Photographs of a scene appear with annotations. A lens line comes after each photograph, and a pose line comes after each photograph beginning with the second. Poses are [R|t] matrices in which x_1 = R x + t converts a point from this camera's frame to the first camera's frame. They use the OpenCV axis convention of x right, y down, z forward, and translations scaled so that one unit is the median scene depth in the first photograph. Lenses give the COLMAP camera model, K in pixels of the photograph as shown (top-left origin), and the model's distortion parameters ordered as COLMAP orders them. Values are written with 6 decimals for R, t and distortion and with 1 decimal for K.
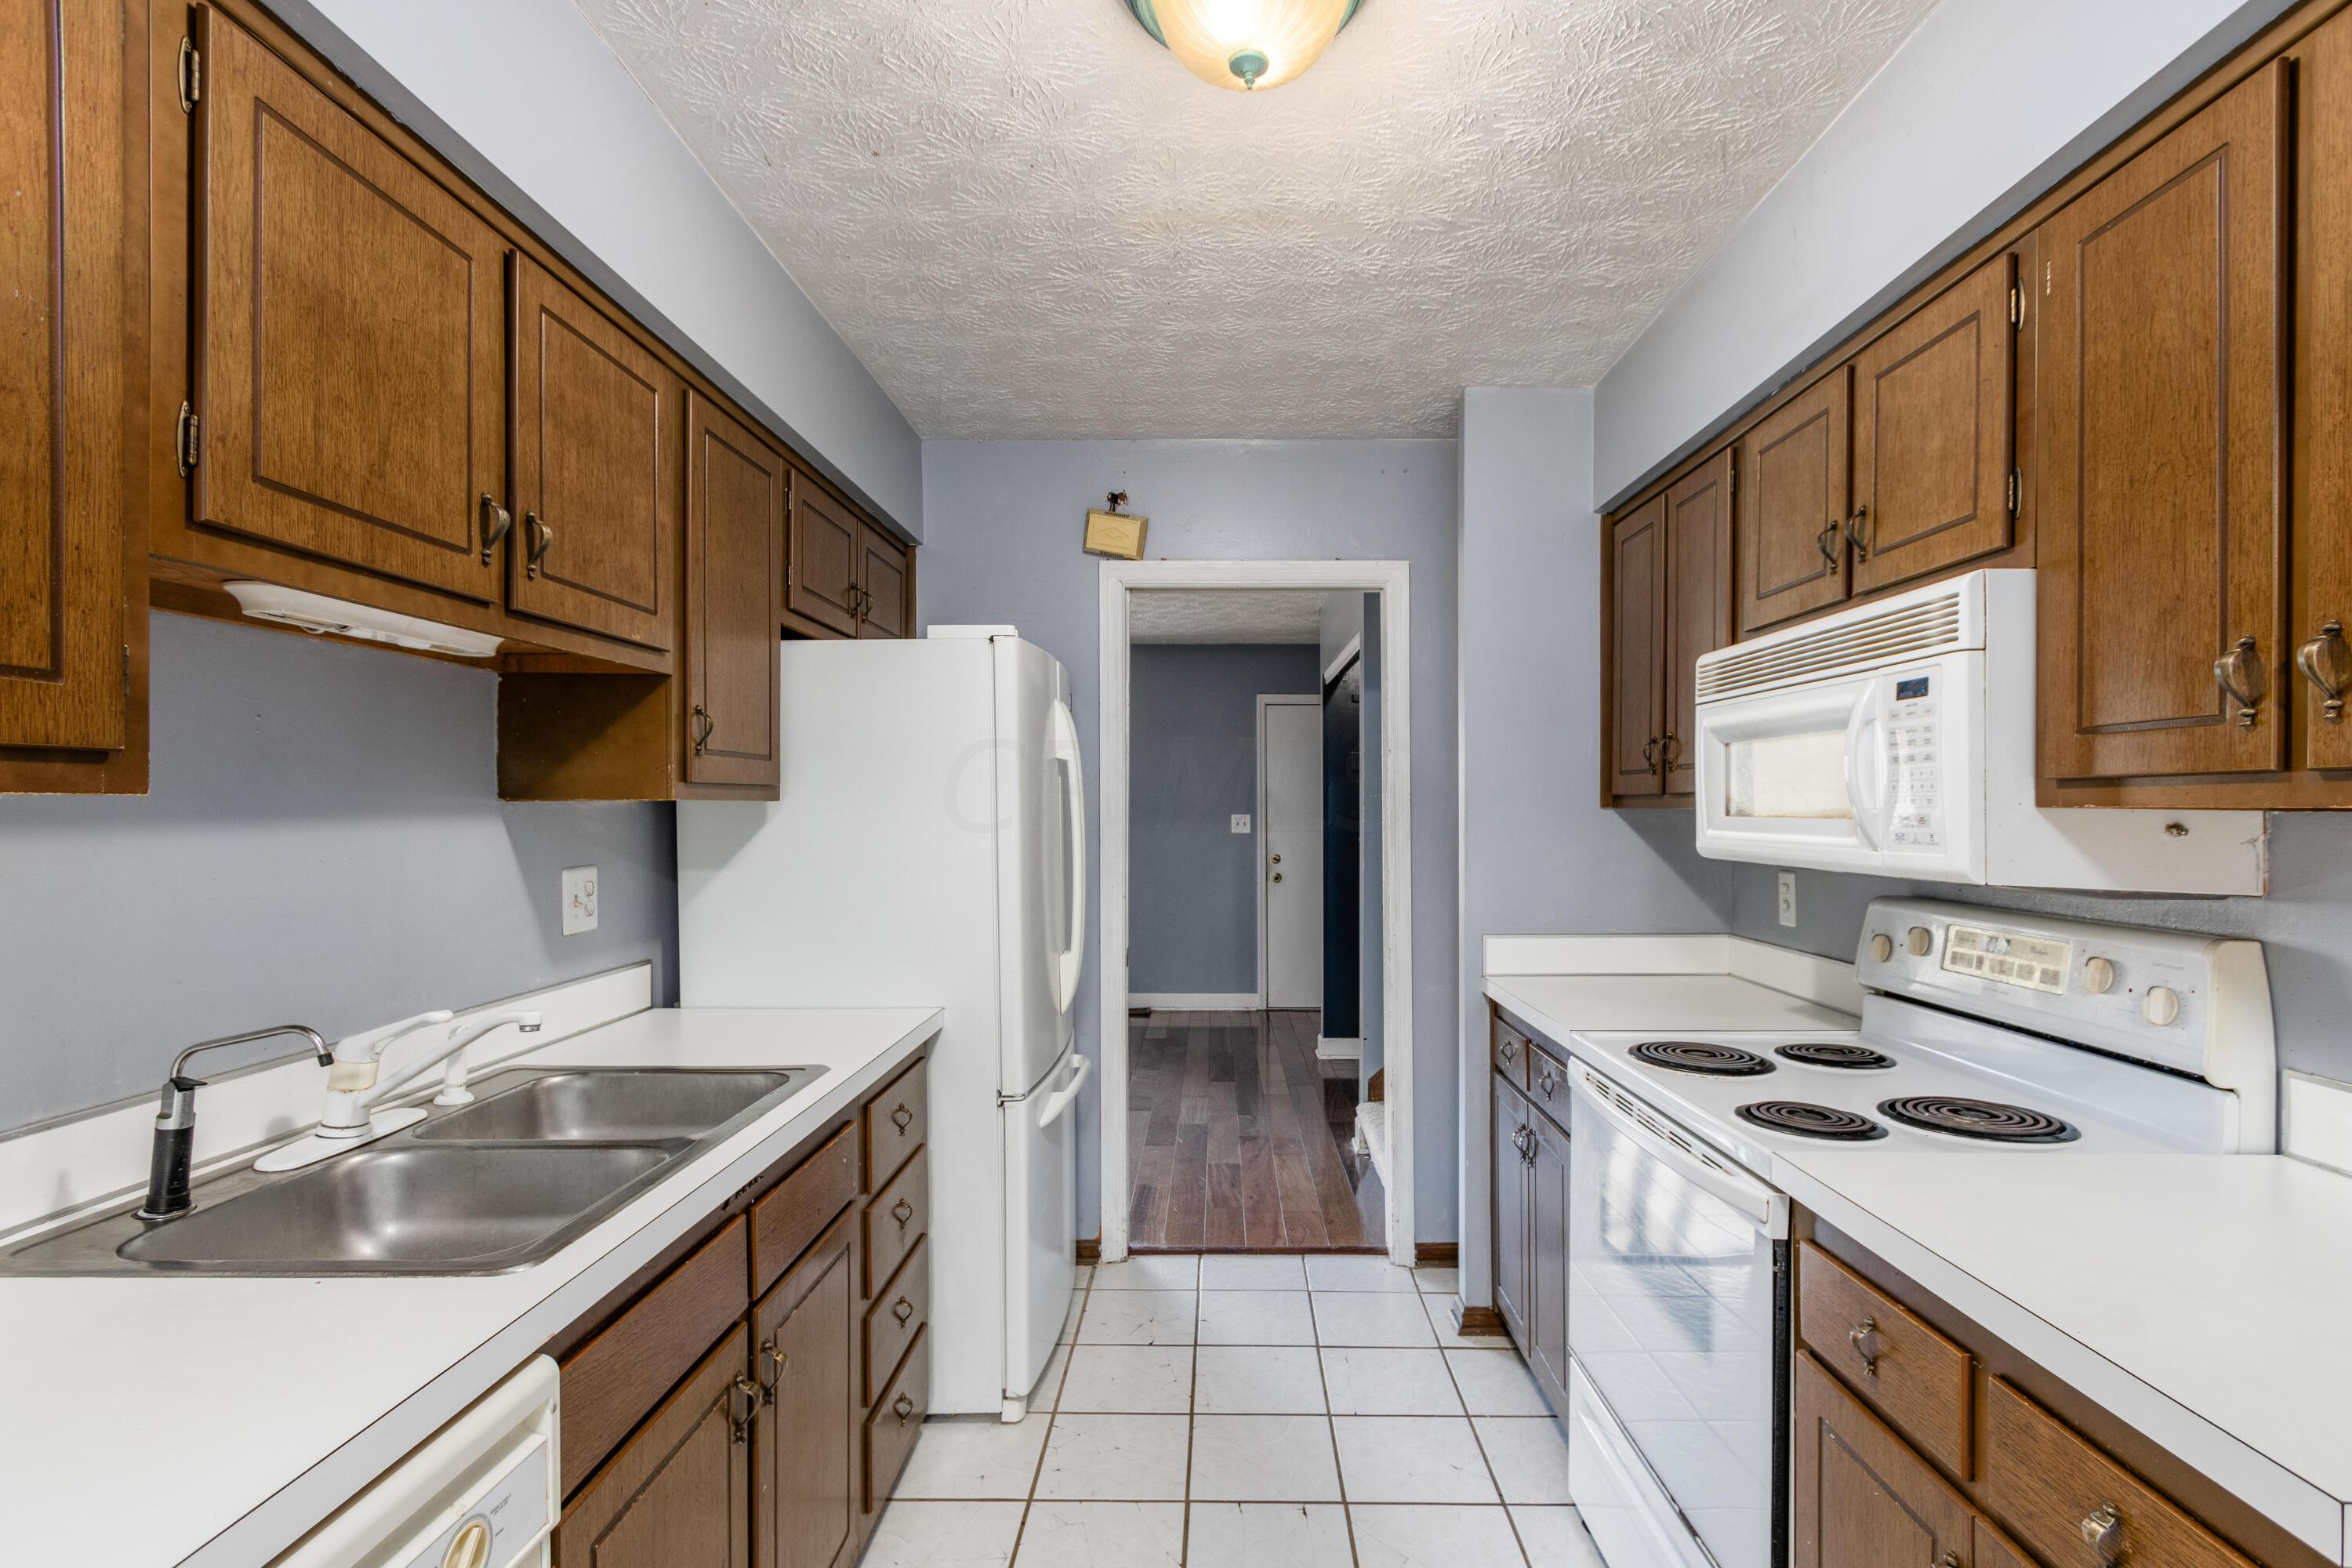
lens RADIAL K [[1139.8, 0, 1176.0], [0, 1139.8, 784.0], [0, 0, 1]] dist [0.002424, -0.000294]
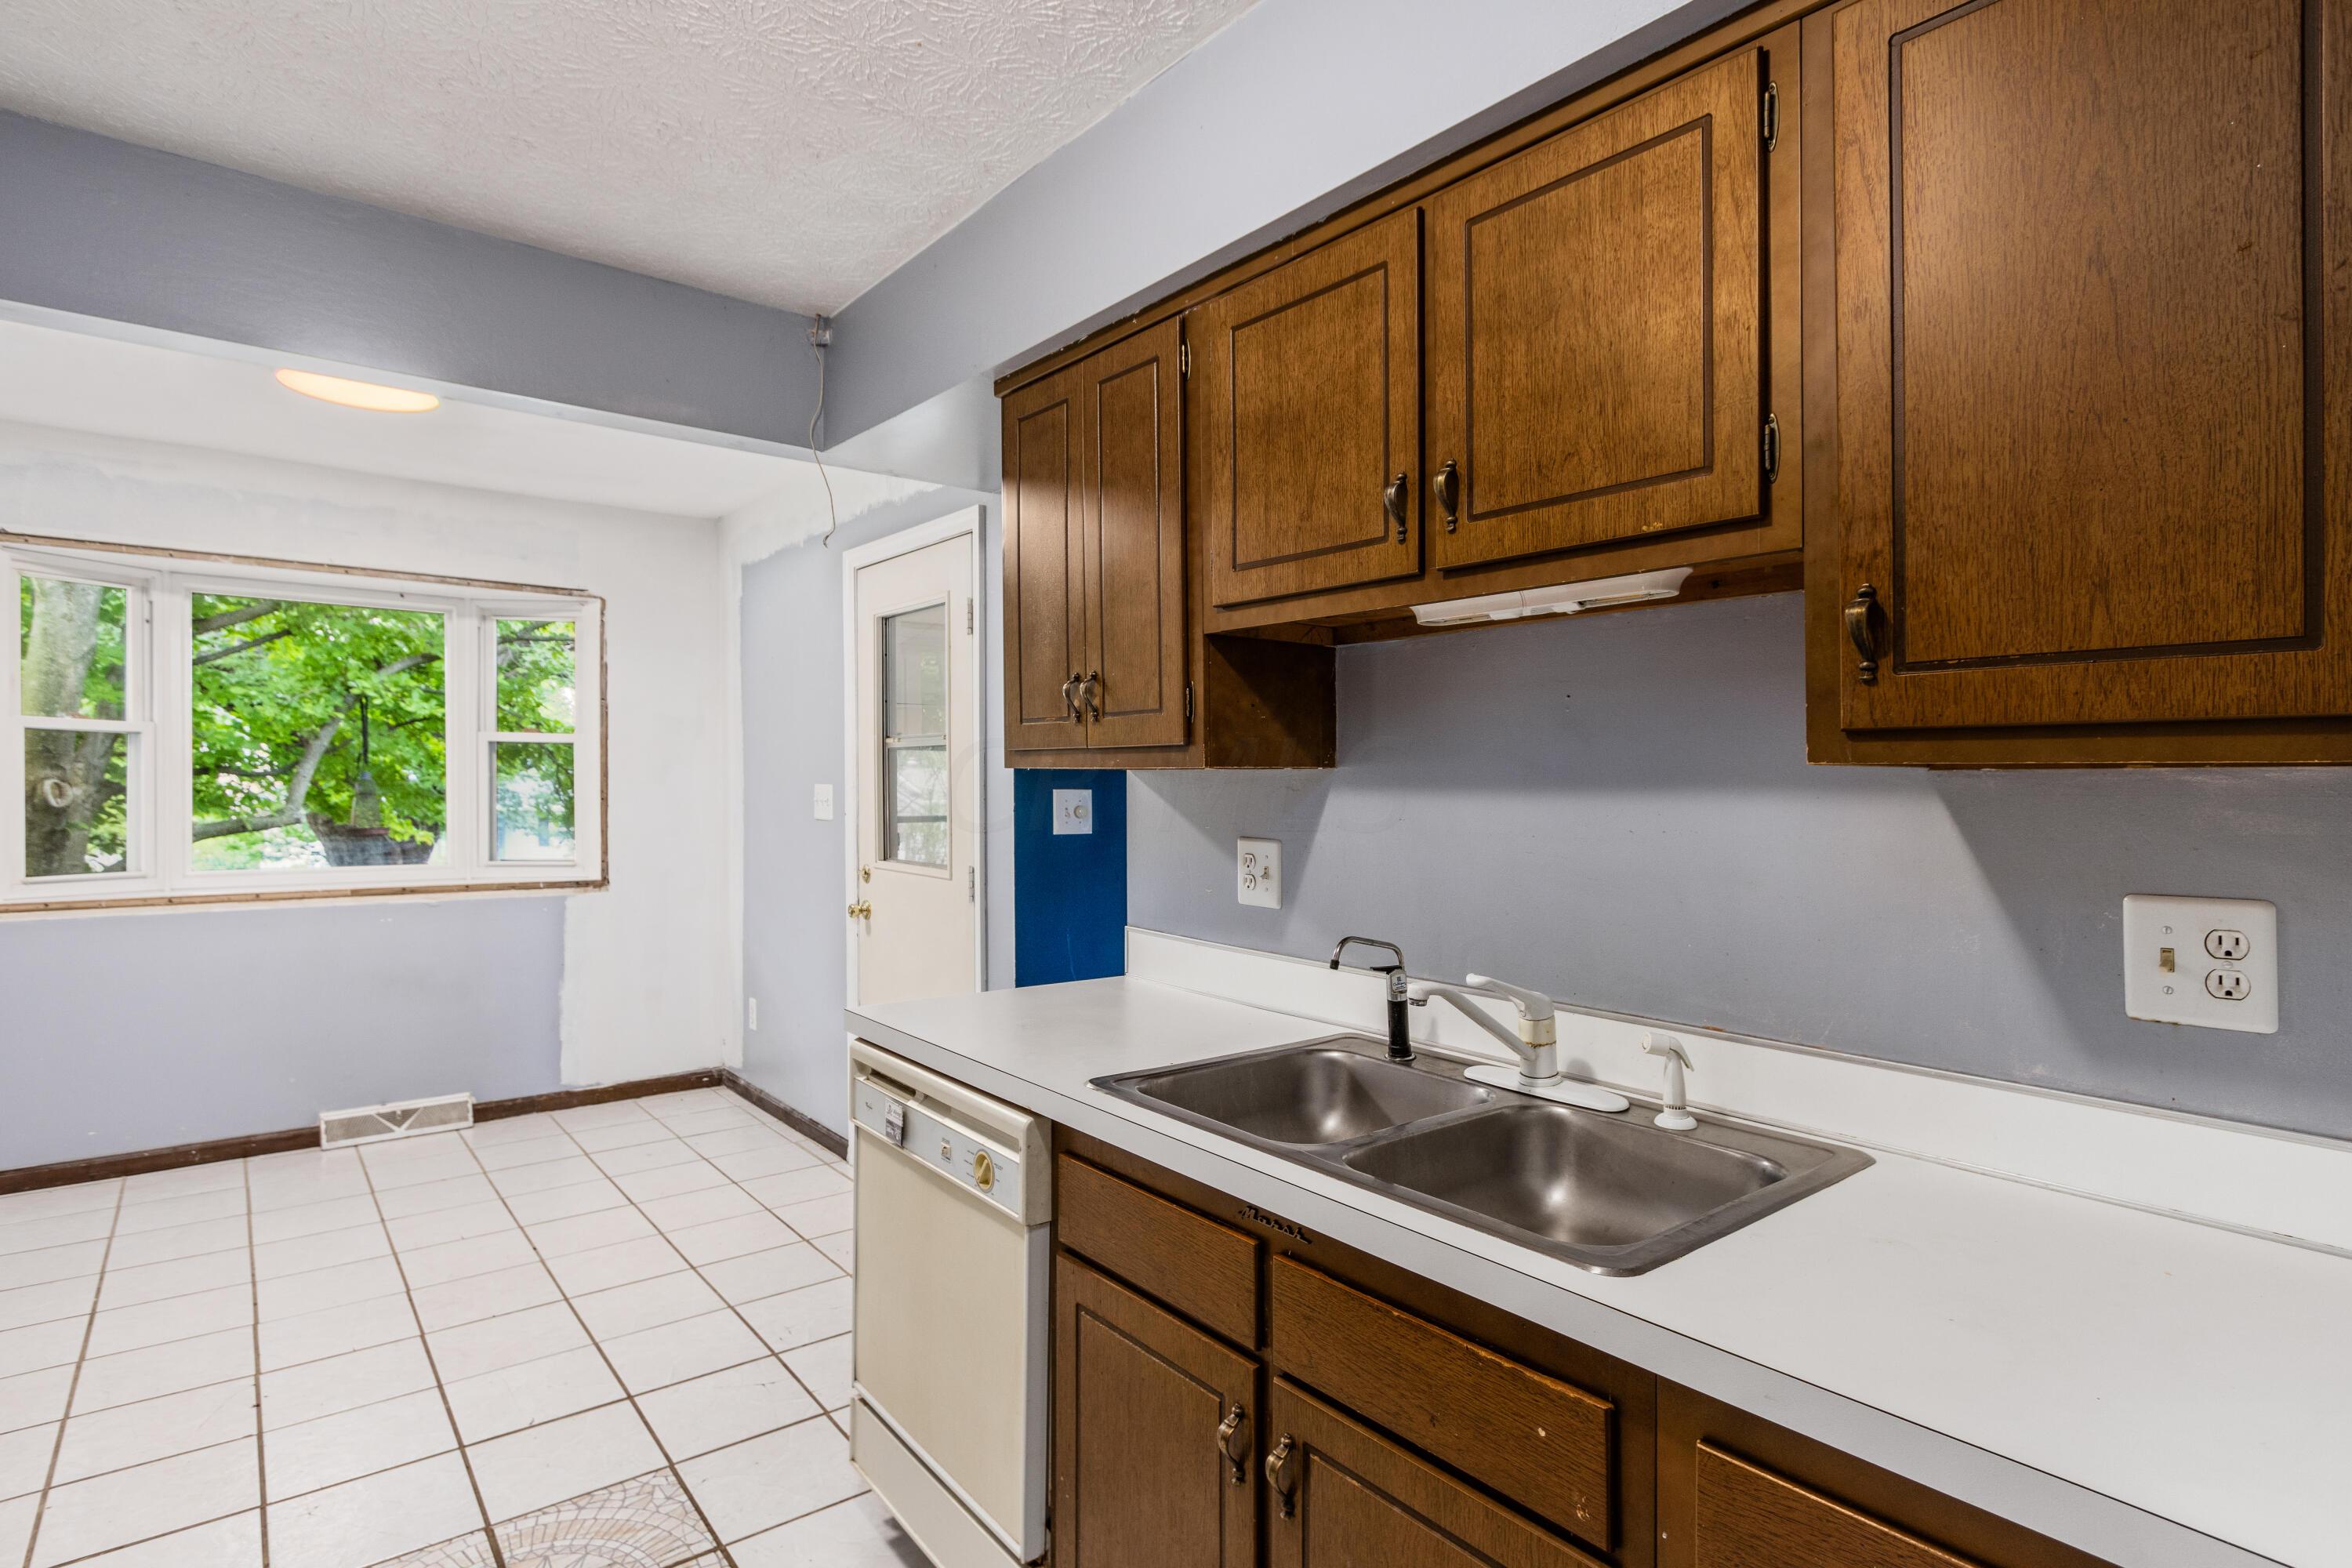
lens RADIAL K [[1197.4, 0, 1176.0], [0, 1197.4, 784.0], [0, 0, 1]] dist [0.018855, 0.000055]
pose [[-0.760945, 0.004975, -0.648797, 0.268565], [0.010983, 0.999926, -0.005214, 0.032321], [0.648723, -0.011093, -0.760944, 1.748106]]
